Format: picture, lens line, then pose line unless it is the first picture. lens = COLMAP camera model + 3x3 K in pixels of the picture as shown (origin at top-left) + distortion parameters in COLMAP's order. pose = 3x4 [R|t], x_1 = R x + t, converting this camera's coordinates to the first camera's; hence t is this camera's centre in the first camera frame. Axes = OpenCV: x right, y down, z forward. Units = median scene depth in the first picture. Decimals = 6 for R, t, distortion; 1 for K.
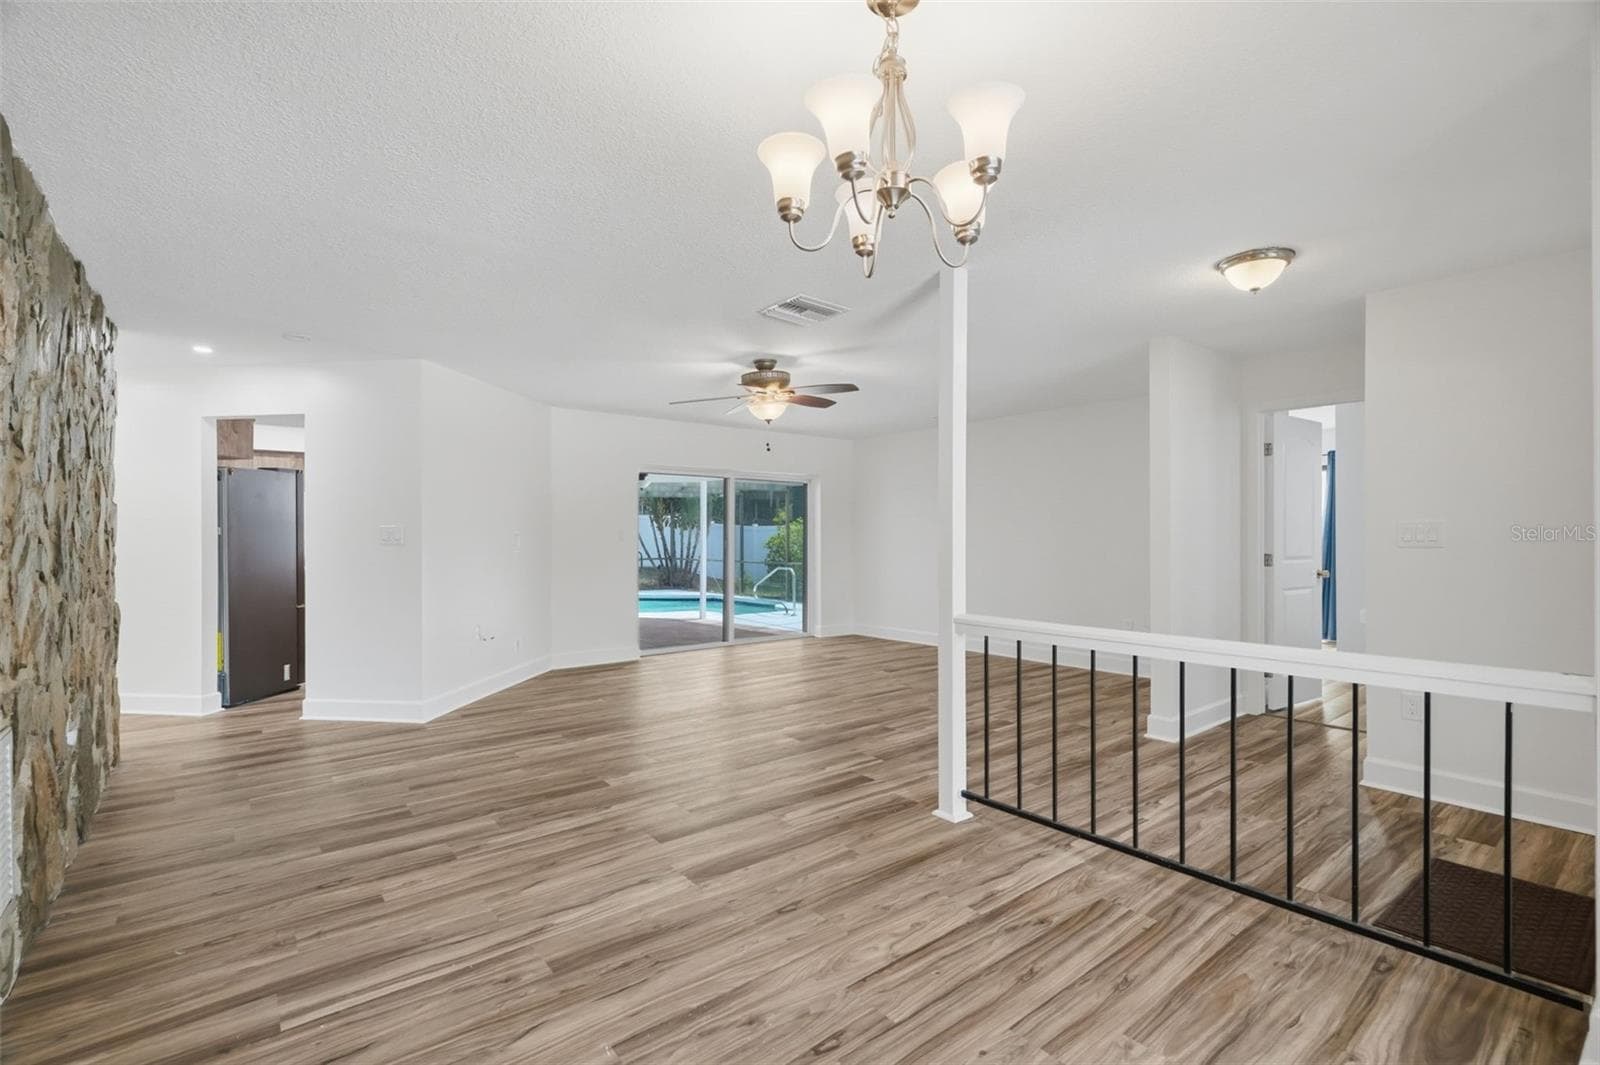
lens RADIAL K [[717.7, 0, 800.0], [0, 717.7, 532.5], [0, 0, 1]] dist [-0.000209, 0.000076]
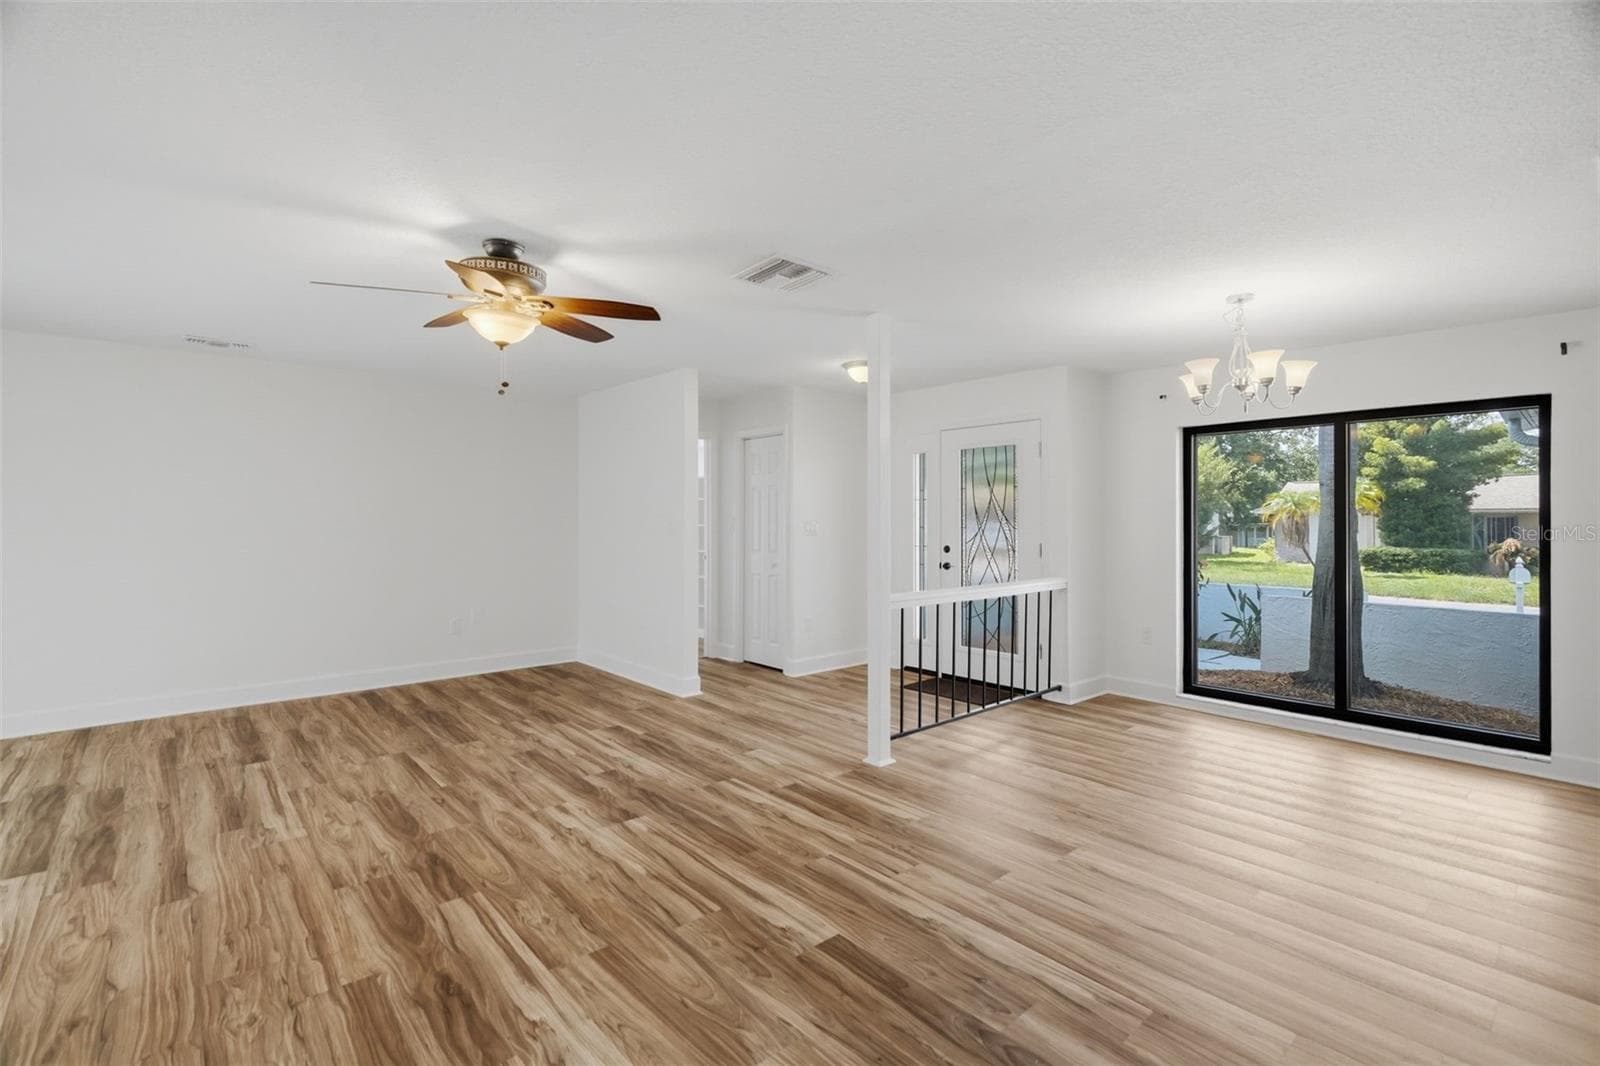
lens RADIAL K [[738.6, 0, 789.6], [0, 738.6, 524.6], [0, 0, 1]] dist [-0.000618, 0.000344]
pose [[-0.033765, -0.005267, 0.999416, -0.801153], [-0.000213, 0.999986, 0.005262, -0.006744], [-0.999430, -0.000036, -0.033765, 0.943345]]
